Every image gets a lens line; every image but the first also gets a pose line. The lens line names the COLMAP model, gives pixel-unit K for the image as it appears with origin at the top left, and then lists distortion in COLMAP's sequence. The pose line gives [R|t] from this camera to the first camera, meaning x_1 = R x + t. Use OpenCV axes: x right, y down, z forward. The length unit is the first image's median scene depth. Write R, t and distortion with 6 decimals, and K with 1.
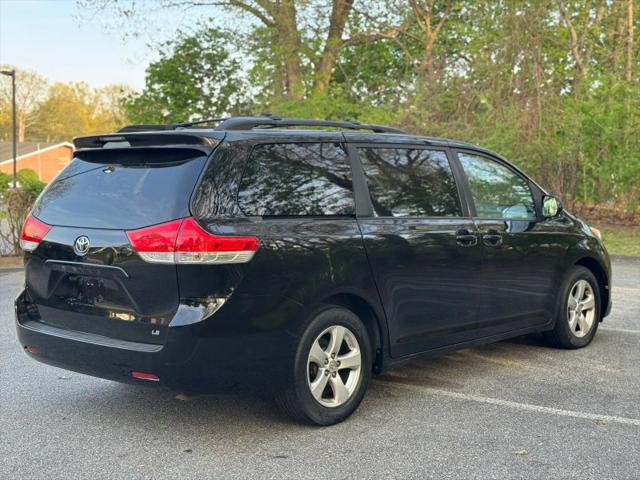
lens RADIAL K [[849.5, 0, 320.0], [0, 849.5, 240.0], [0, 0, 1]] dist [0.167068, -0.045938]
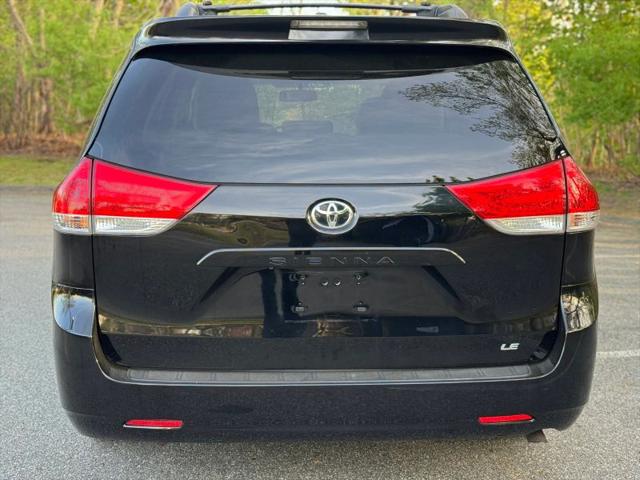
lens RADIAL K [[849.5, 0, 320.0], [0, 849.5, 240.0], [0, 0, 1]] dist [0.167068, -0.045938]
pose [[0.712475, -0.096972, 0.694965, -0.659933], [0.040256, 0.994422, 0.097487, -0.032172], [-0.700542, -0.041481, 0.712405, 0.607114]]
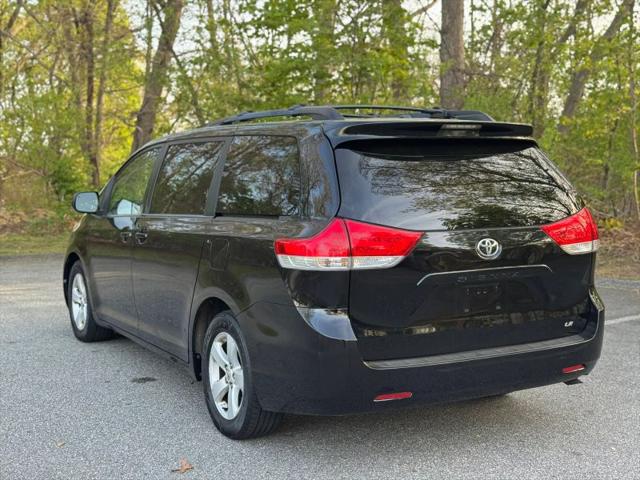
lens RADIAL K [[849.5, 0, 320.0], [0, 849.5, 240.0], [0, 0, 1]] dist [0.167068, -0.045938]
pose [[0.324726, -0.079378, 0.942471, -1.138302], [0.069637, 0.995774, 0.059874, -0.065401], [-0.943241, 0.046188, 0.328882, 0.867173]]
